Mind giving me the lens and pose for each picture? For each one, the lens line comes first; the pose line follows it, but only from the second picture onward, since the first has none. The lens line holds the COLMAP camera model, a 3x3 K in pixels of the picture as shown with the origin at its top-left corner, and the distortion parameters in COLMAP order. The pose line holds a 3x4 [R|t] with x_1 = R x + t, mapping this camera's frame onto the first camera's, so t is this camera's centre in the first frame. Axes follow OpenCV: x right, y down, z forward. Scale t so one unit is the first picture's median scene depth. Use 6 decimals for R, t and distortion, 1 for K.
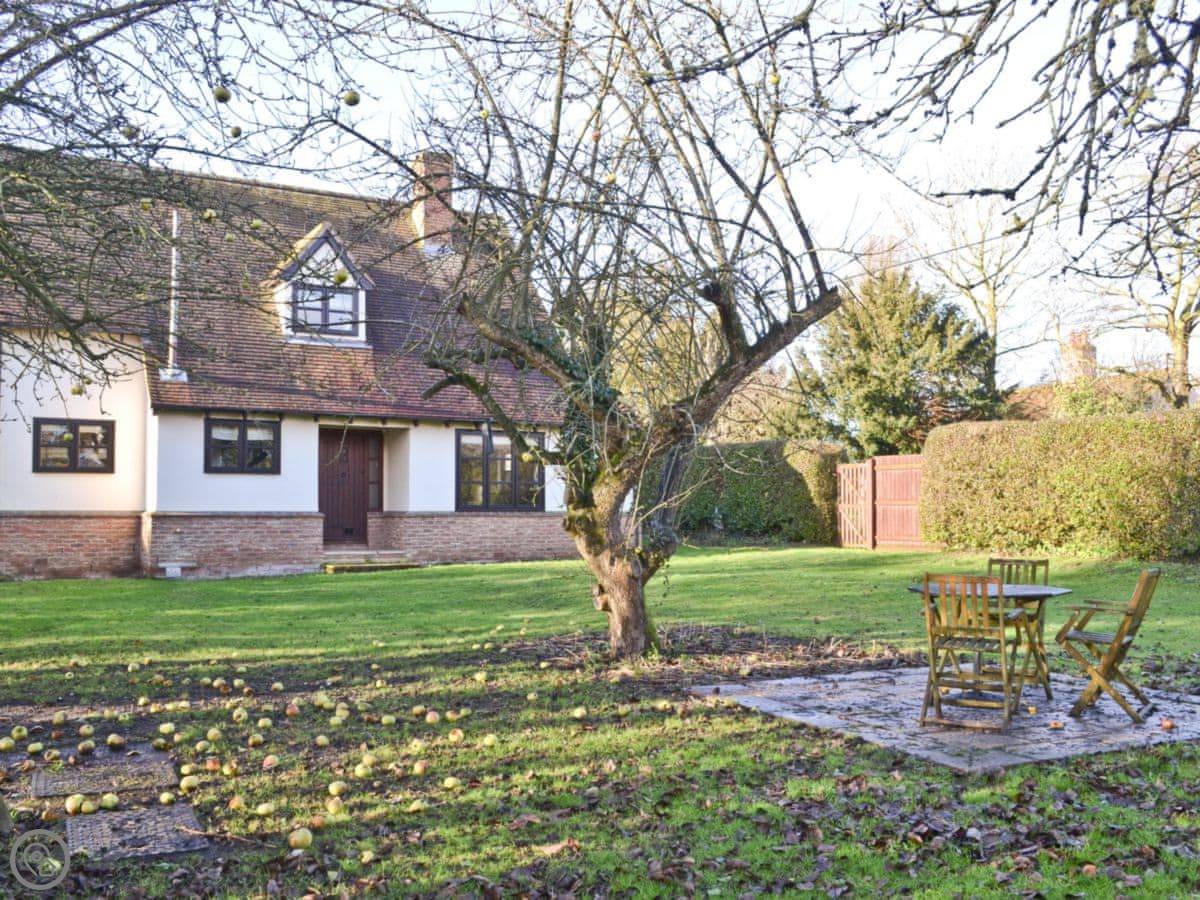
lens RADIAL K [[1110.1, 0, 600.0], [0, 1110.1, 450.0], [0, 0, 1]] dist [-0.076456, 0.003296]
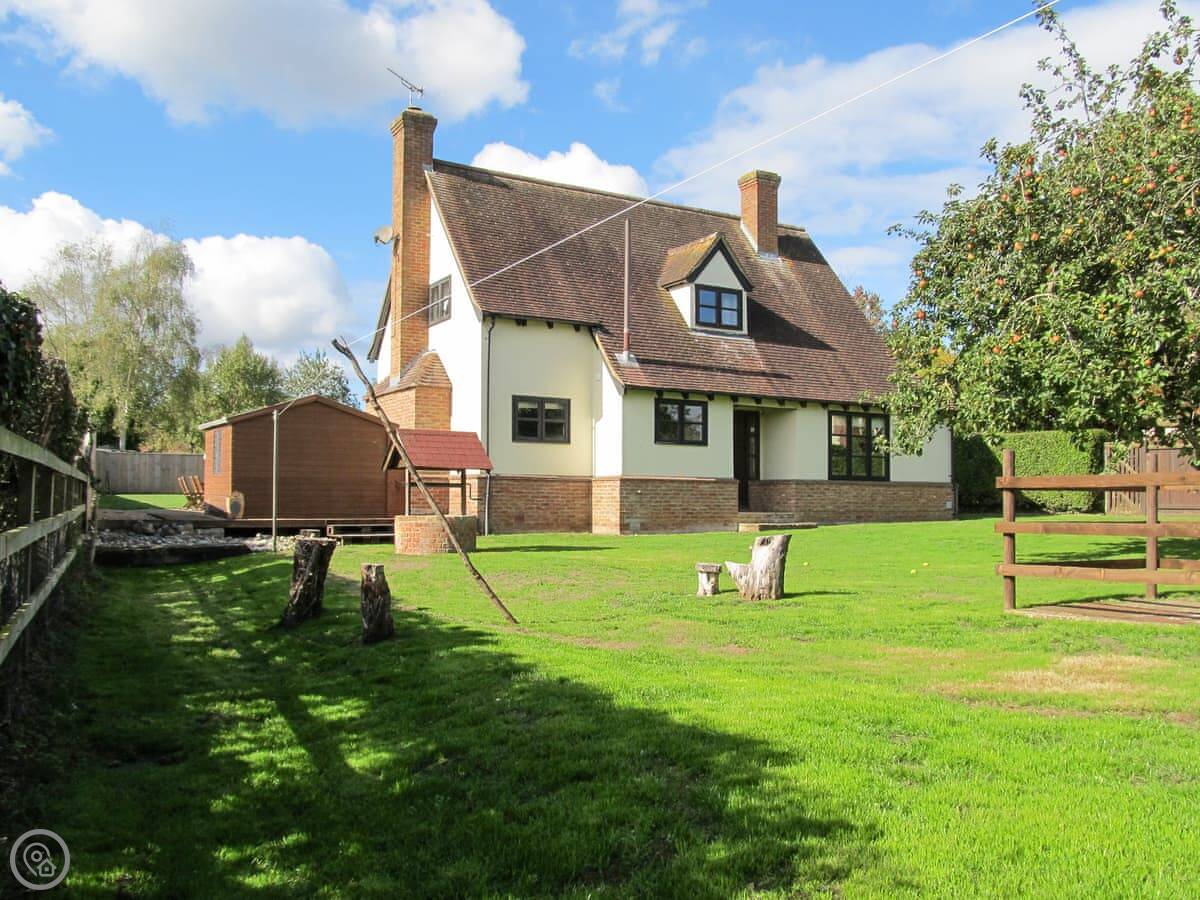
lens RADIAL K [[1110.1, 0, 600.0], [0, 1110.1, 450.0], [0, 0, 1]] dist [-0.076456, 0.003296]
pose [[0.997977, 0.015991, 0.061539, -0.481200], [-0.017466, 0.999571, 0.023503, -0.000439], [-0.061137, -0.024530, 0.997828, -0.193220]]
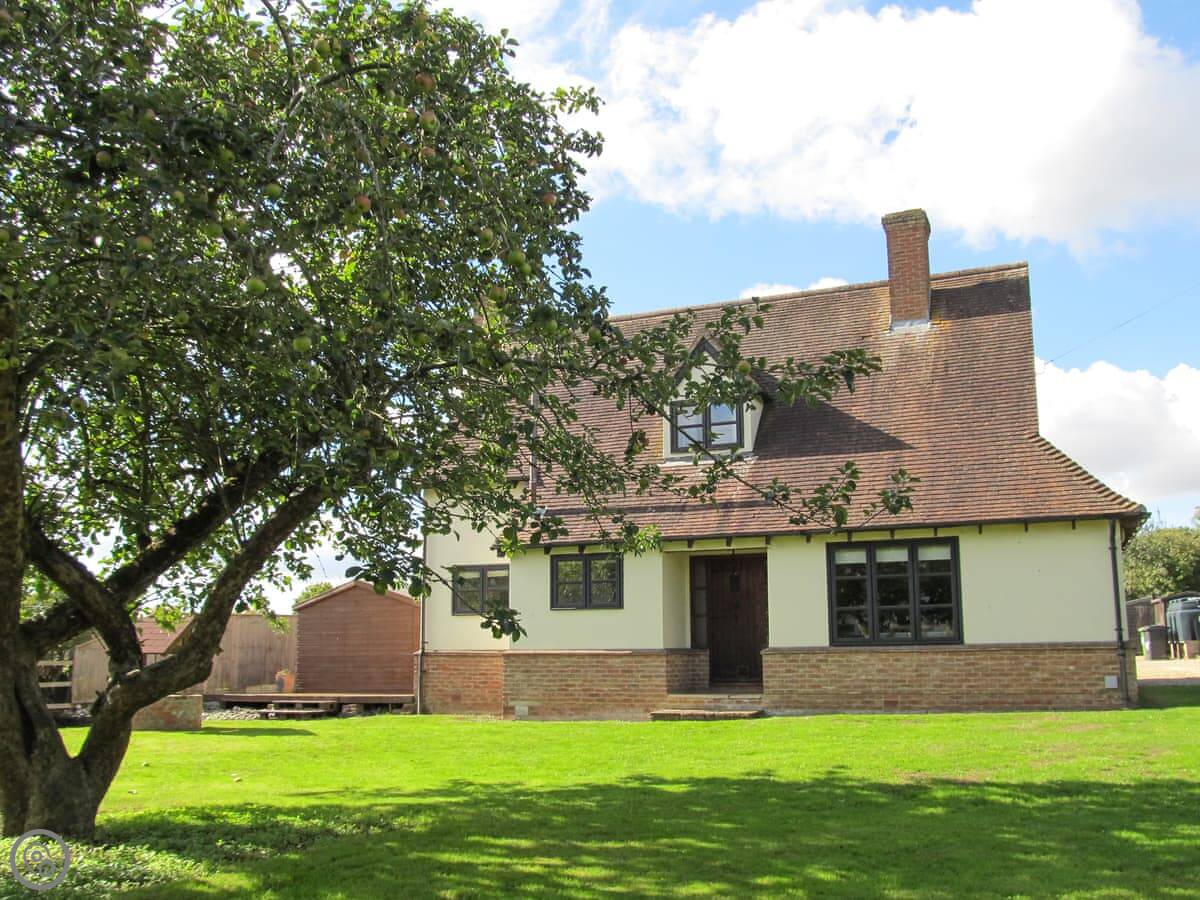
lens RADIAL K [[1110.1, 0, 600.0], [0, 1110.1, 450.0], [0, 0, 1]] dist [-0.076456, 0.003296]
pose [[0.609780, -0.142620, -0.779633, 0.443620], [0.058107, 0.989074, -0.135486, 0.014585], [0.790438, 0.037314, 0.611405, 0.397006]]
